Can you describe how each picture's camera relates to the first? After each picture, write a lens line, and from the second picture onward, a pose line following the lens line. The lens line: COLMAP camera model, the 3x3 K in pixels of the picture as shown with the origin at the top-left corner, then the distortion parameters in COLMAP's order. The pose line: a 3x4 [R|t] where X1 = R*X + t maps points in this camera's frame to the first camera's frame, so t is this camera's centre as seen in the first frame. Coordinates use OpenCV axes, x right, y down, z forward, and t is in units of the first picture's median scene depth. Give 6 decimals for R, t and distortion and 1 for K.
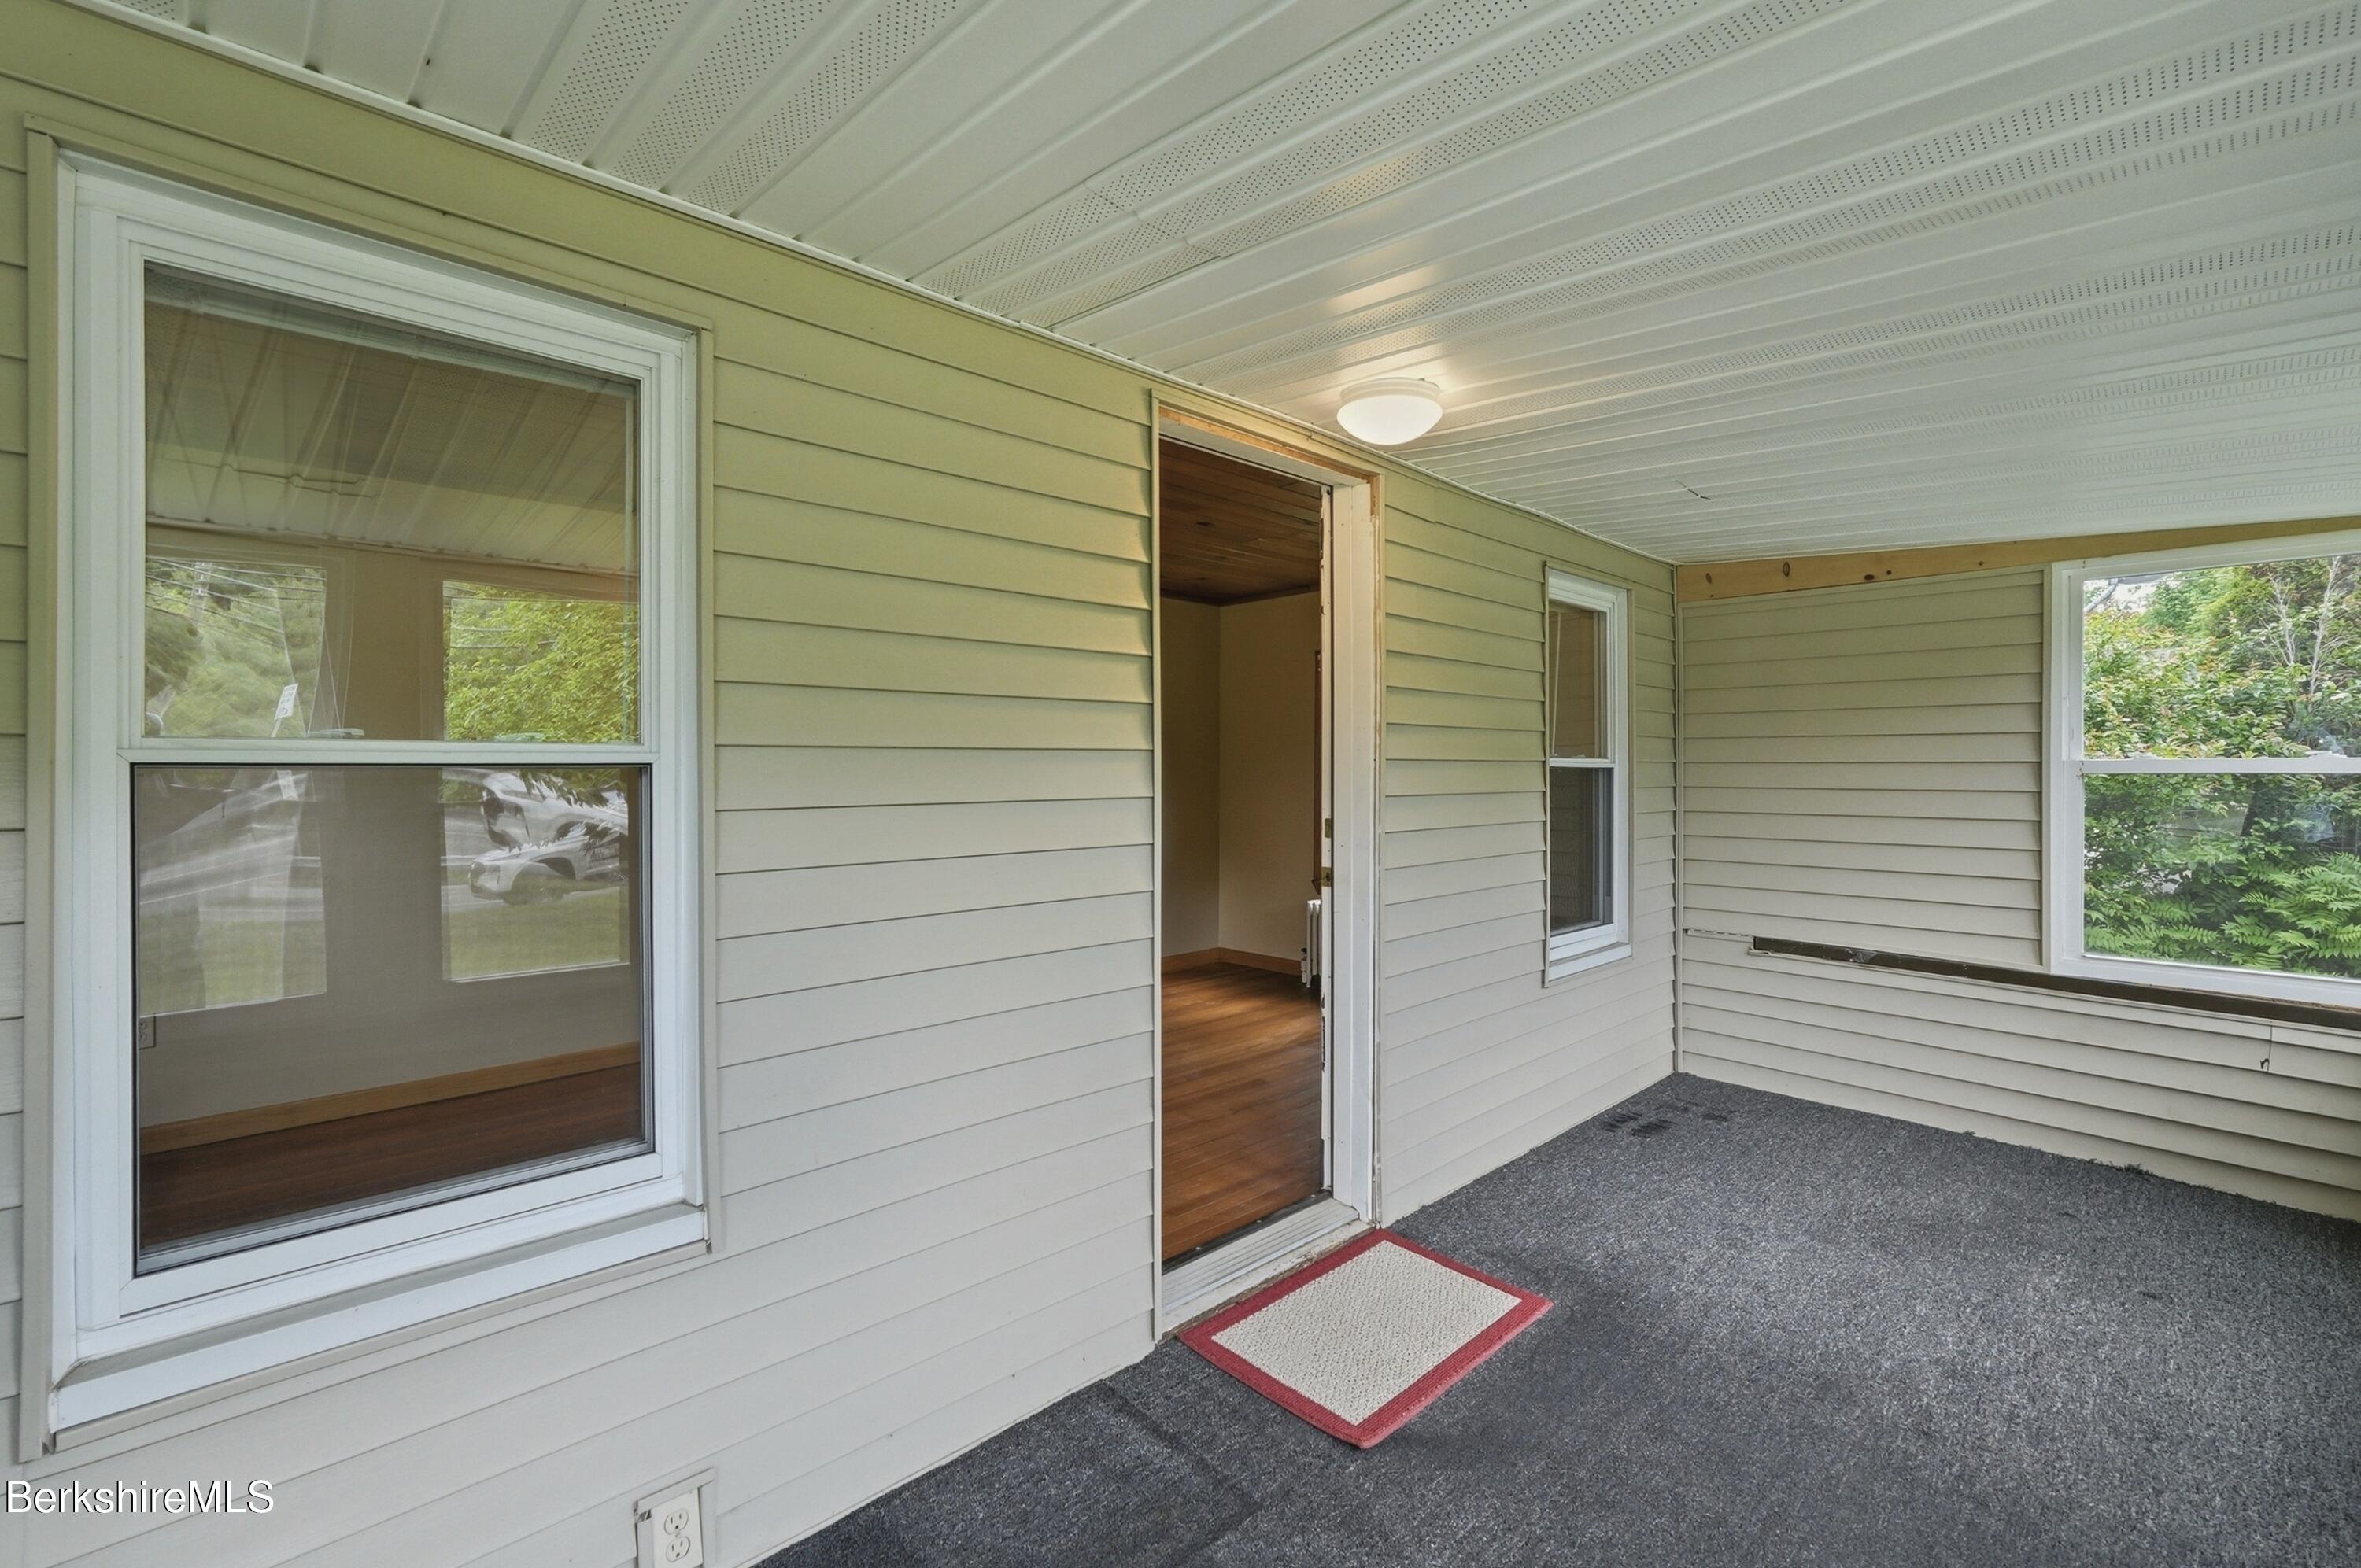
lens RADIAL K [[1025.7, 0, 1176.3], [0, 1025.7, 772.4], [0, 0, 1]] dist [0.000547, 0.000487]
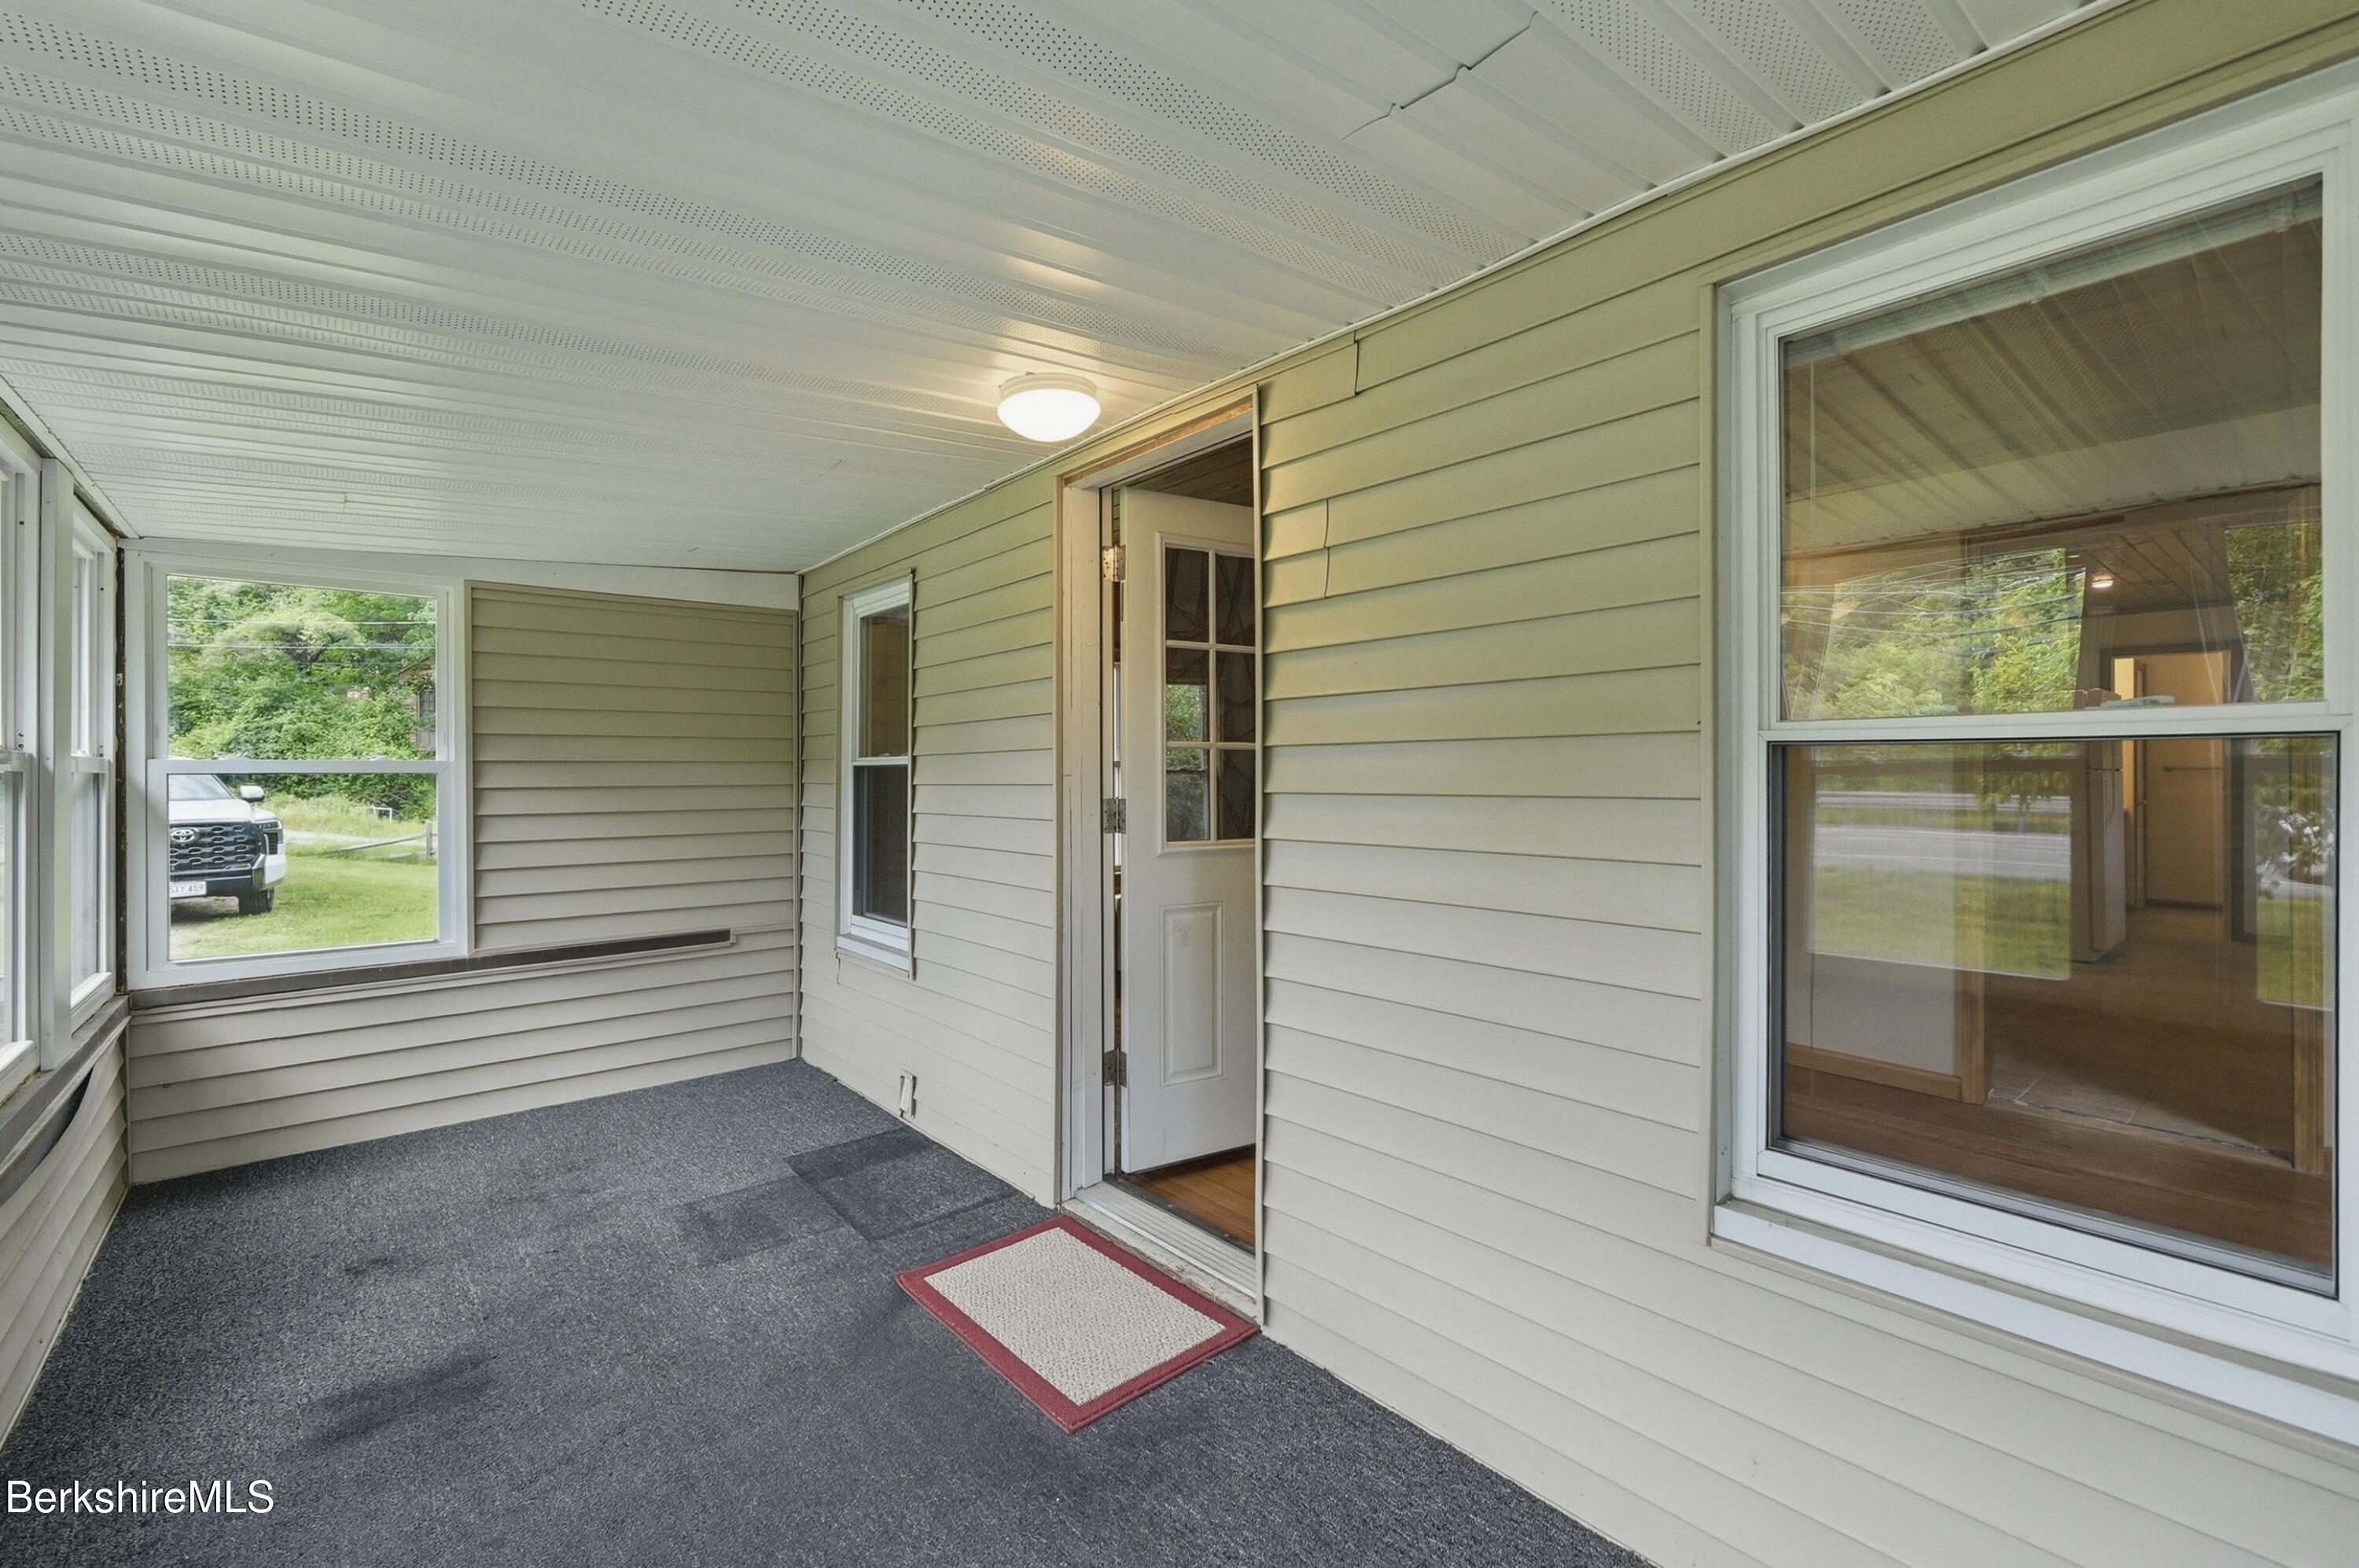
lens RADIAL K [[1037.2, 0, 1097.5], [0, 1037.2, 767.8], [0, 0, 1]] dist [-0.013095, -0.000291]
pose [[-0.128512, 0.003792, -0.991701, 0.899858], [0.016315, 0.999865, 0.001709, 0.014337], [0.991574, -0.015960, -0.128556, 0.897808]]
